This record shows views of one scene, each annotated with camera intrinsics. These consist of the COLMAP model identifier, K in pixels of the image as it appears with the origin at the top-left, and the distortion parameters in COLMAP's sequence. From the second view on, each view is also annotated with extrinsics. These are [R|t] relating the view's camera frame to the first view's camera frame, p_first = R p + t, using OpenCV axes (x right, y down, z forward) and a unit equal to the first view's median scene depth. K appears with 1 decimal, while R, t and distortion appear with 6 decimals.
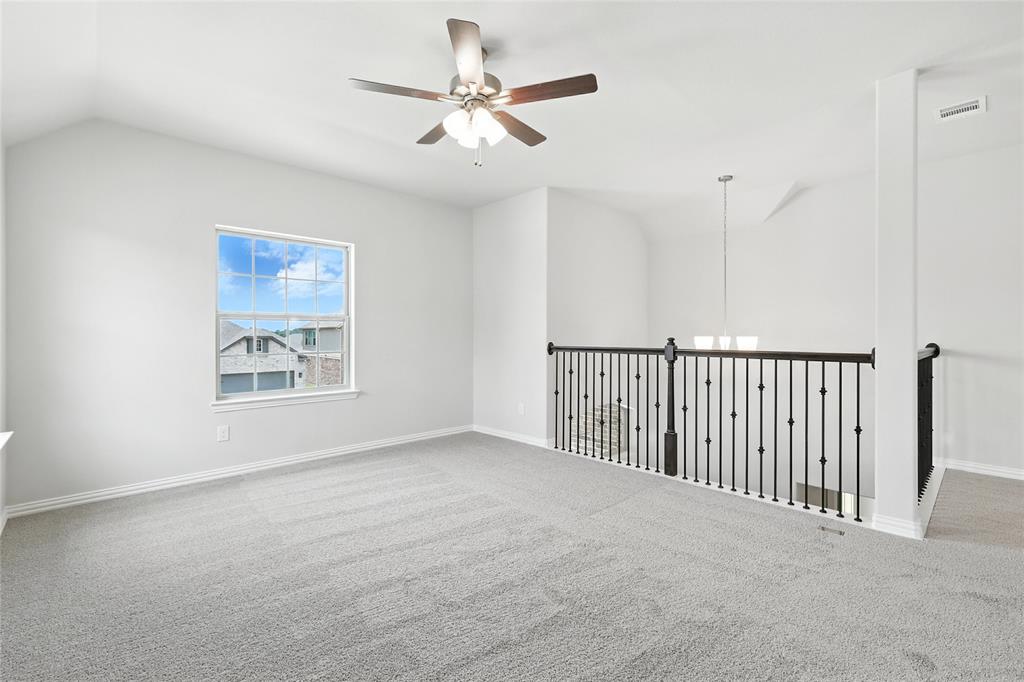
lens RADIAL K [[445.6, 0, 511.3], [0, 445.6, 335.5], [0, 0, 1]] dist [0.000038, -0.000187]
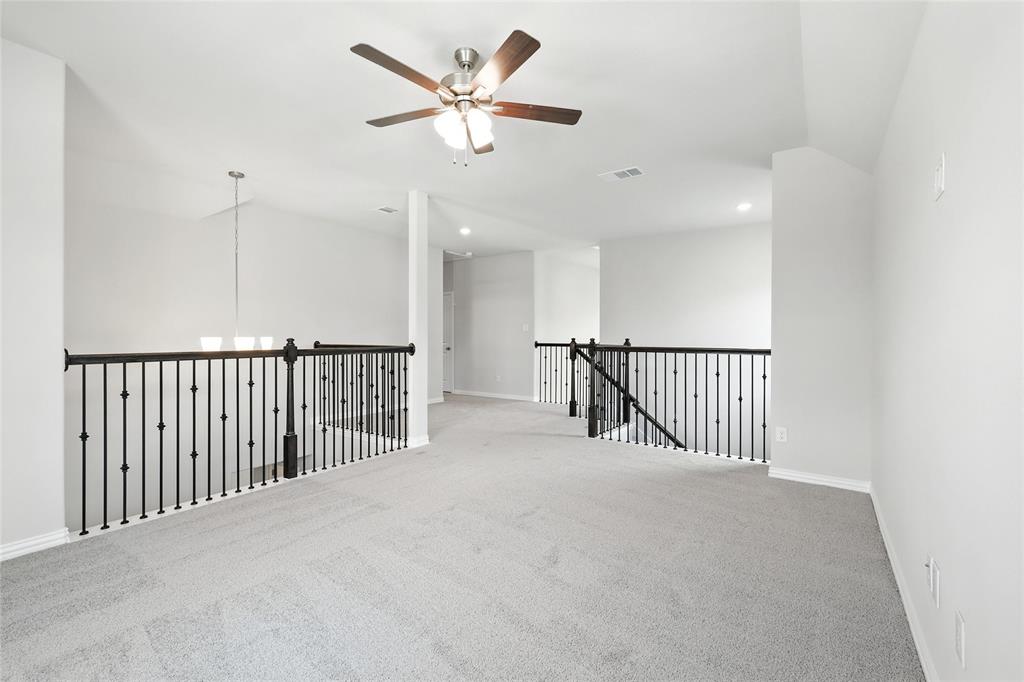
lens RADIAL K [[445.6, 0, 511.3], [0, 445.6, 335.5], [0, 0, 1]] dist [0.000038, -0.000187]
pose [[-0.208603, -0.003450, 0.977994, -0.632617], [0.000978, 0.999993, 0.003737, -0.004087], [-0.978000, 0.001736, -0.208598, 0.645029]]
